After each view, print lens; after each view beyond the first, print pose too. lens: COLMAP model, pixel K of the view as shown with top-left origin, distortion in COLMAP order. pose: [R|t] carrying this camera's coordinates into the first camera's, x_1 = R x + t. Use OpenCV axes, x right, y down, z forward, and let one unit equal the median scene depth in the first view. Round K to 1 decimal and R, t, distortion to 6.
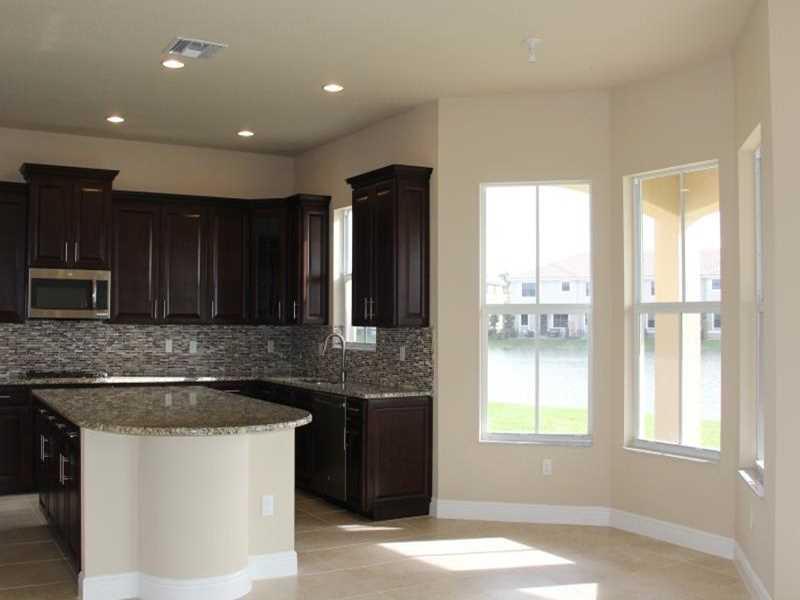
lens RADIAL K [[821.1, 0, 400.0], [0, 821.1, 300.0], [0, 0, 1]] dist [-0.011145, -0.002395]
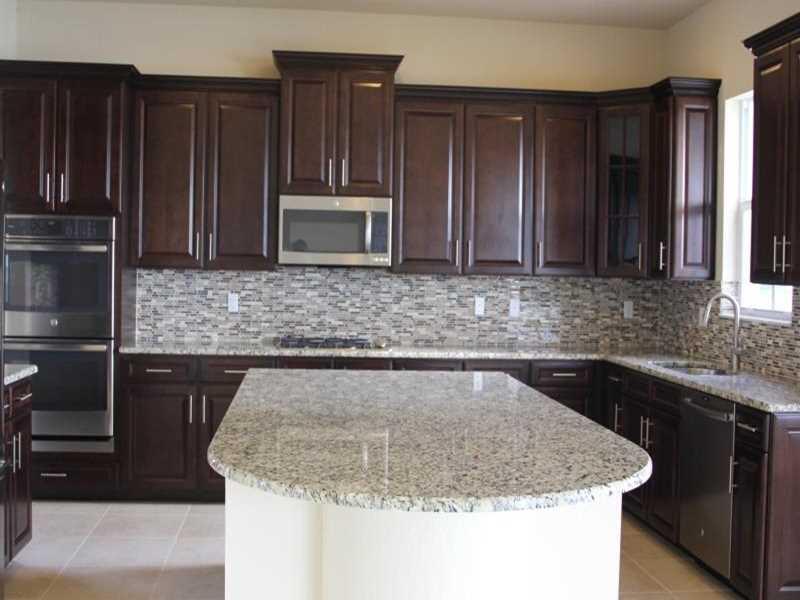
lens RADIAL K [[997.6, 0, 398.1], [0, 997.6, 284.7], [0, 0, 1]] dist [-0.021292, -0.071635]
pose [[0.917897, 0.019756, -0.396326, -0.005595], [-0.003999, 0.999170, 0.040546, 0.003725], [0.396798, -0.035632, 0.917214, 0.204279]]
